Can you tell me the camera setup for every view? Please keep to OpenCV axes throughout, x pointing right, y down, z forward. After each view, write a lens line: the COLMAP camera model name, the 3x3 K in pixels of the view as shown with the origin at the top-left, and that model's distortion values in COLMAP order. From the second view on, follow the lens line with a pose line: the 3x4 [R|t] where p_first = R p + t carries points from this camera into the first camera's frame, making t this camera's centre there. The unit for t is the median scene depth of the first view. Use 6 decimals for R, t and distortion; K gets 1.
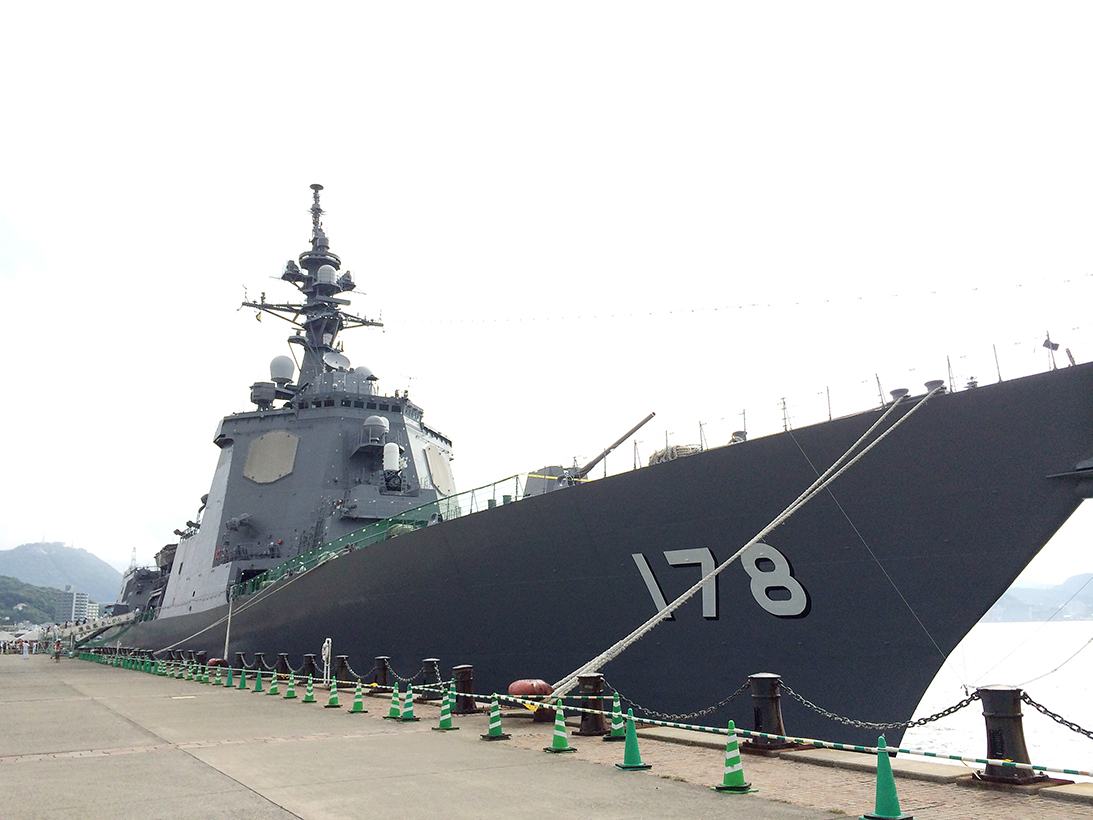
lens RADIAL K [[953.2, 0, 546.5], [0, 953.2, 410.0], [0, 0, 1]] dist [-0.001108, -0.000734]
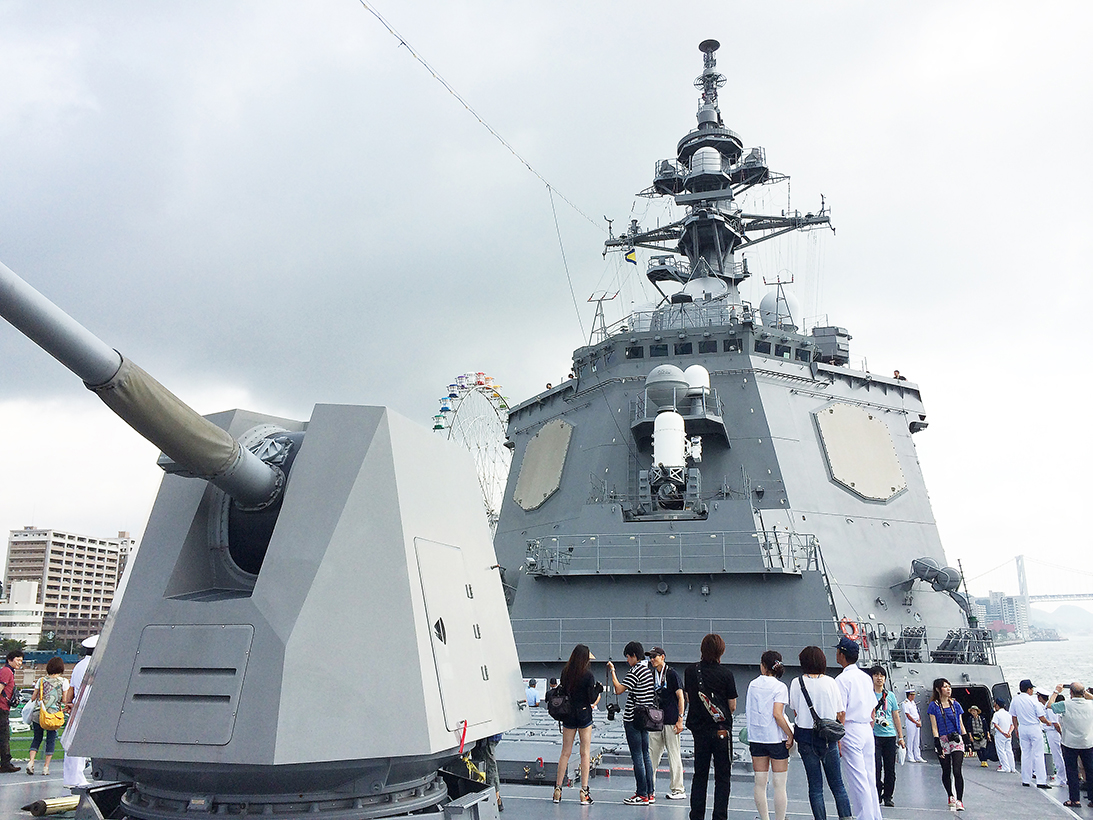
lens RADIAL K [[953.2, 0, 546.5], [0, 953.2, 410.0], [0, 0, 1]] dist [-0.001108, -0.000734]
pose [[0.717288, -0.152756, -0.679826, 0.097623], [0.153432, 0.986351, -0.059745, 0.040934], [0.679674, -0.061452, 0.730936, 0.456838]]
